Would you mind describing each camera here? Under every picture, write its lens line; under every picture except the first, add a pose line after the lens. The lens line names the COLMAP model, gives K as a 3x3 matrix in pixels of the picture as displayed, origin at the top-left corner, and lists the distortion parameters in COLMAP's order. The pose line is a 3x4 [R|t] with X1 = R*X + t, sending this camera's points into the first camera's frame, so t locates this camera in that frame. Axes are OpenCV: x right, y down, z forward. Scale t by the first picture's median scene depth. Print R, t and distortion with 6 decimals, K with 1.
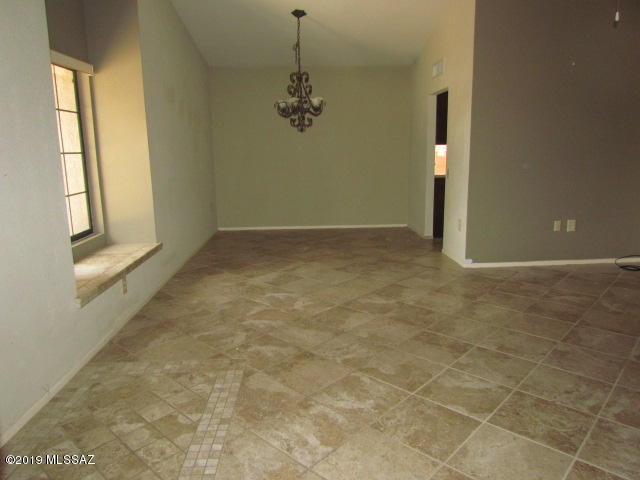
lens RADIAL K [[454.7, 0, 322.8], [0, 454.7, 231.5], [0, 0, 1]] dist [-0.010435, 0.006561]
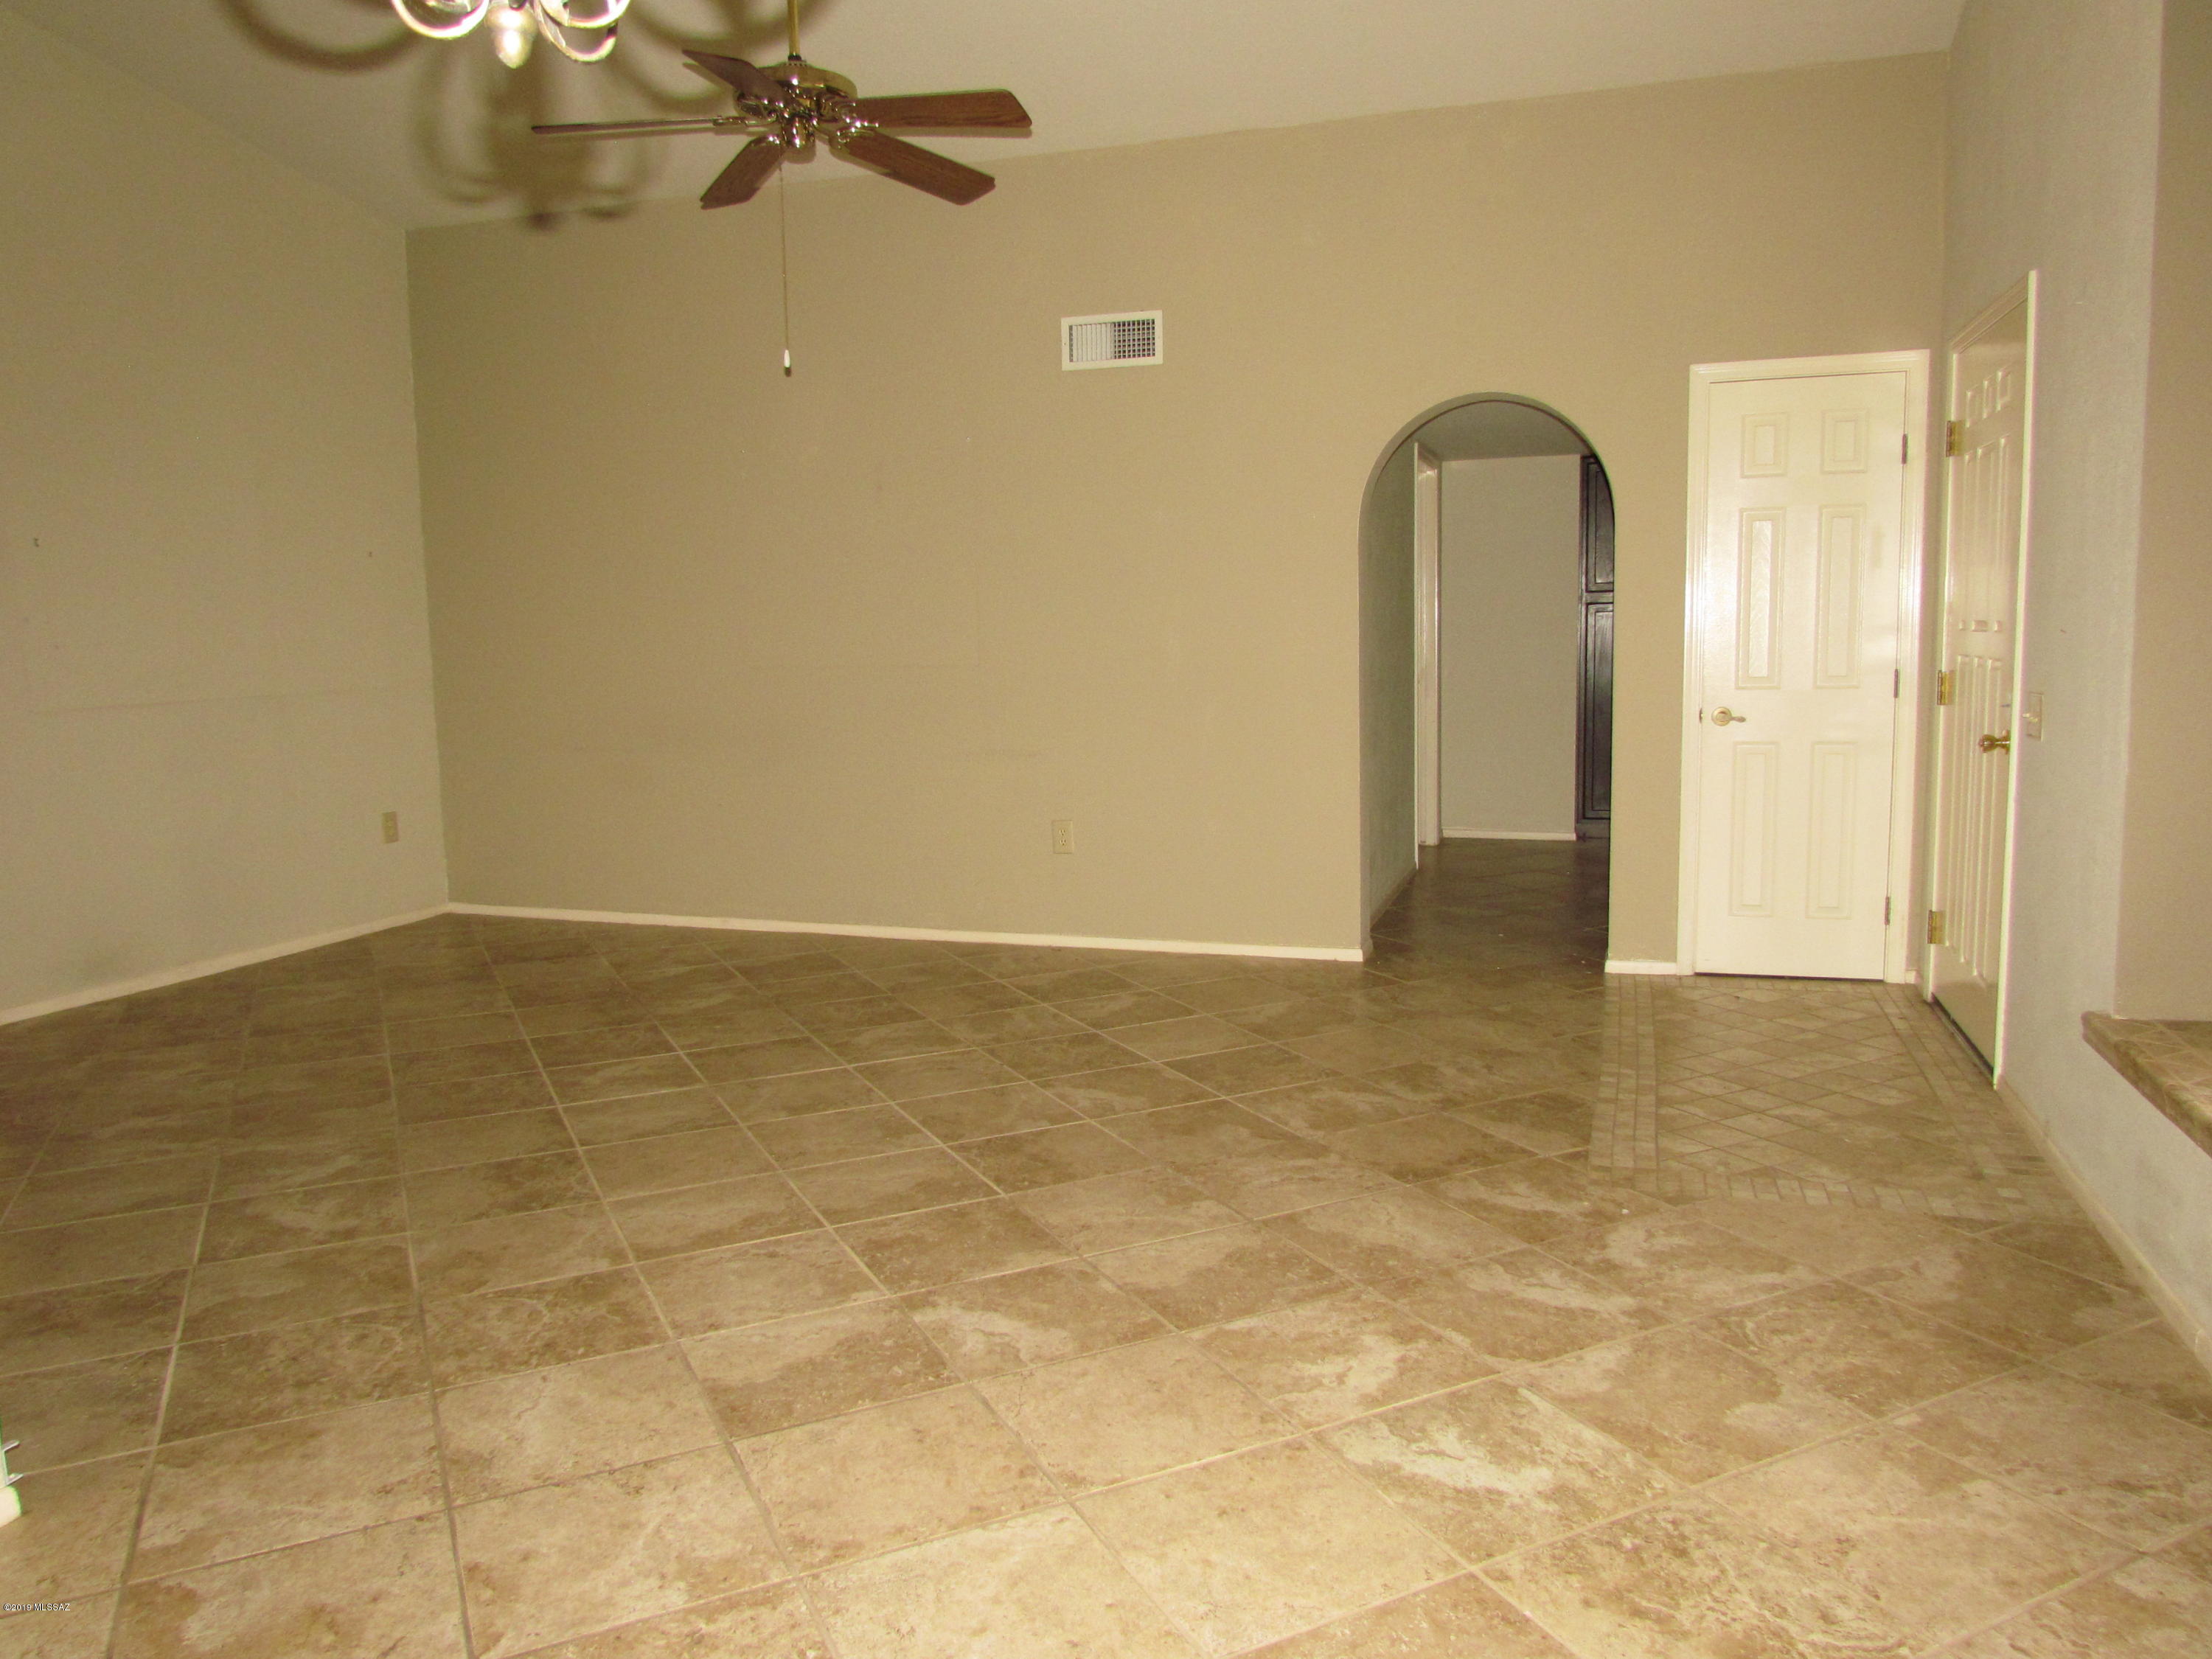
lens RADIAL K [[1571.5, 0, 1115.8], [0, 1571.5, 800.2], [0, 0, 1]] dist [-0.010435, 0.006561]
pose [[-0.933516, -0.008996, 0.358423, -0.151712], [0.094532, 0.958136, 0.270257, -0.215460], [-0.345849, 0.286171, -0.893585, 1.245776]]
